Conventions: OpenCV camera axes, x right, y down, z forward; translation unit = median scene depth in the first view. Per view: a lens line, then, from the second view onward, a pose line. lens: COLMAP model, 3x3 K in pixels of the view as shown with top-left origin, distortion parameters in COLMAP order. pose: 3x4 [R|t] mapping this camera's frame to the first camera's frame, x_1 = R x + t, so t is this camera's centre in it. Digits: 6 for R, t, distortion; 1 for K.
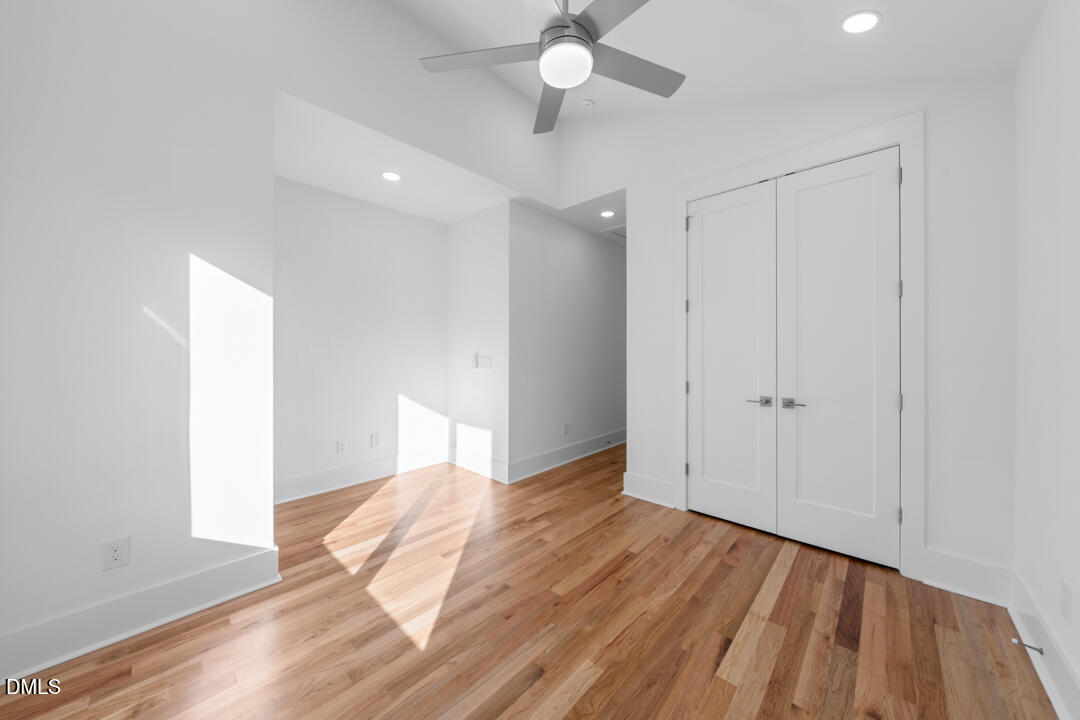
lens RADIAL K [[369.0, 0, 543.2], [0, 369.0, 355.4], [0, 0, 1]] dist [0.000355, -0.000104]
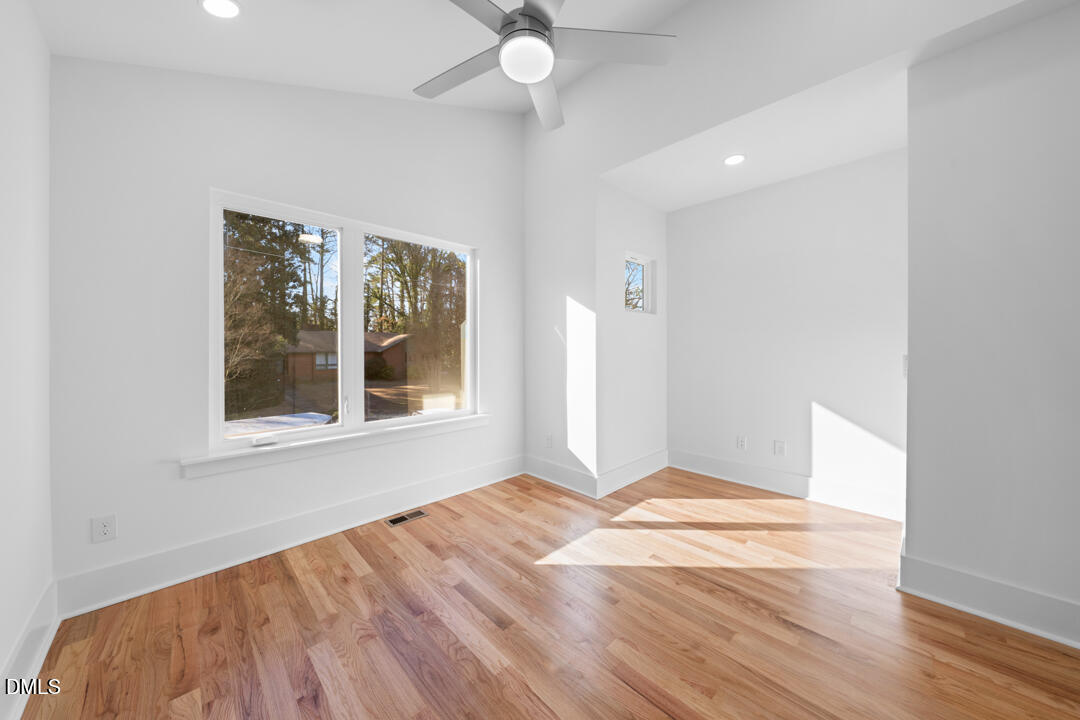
lens RADIAL K [[369.0, 0, 543.2], [0, 369.0, 355.4], [0, 0, 1]] dist [0.000355, -0.000104]
pose [[-0.032485, 0.022033, -0.999229, 0.732088], [-0.012589, 0.999669, 0.022452, -0.012515], [0.999393, 0.013309, -0.032197, 0.748238]]
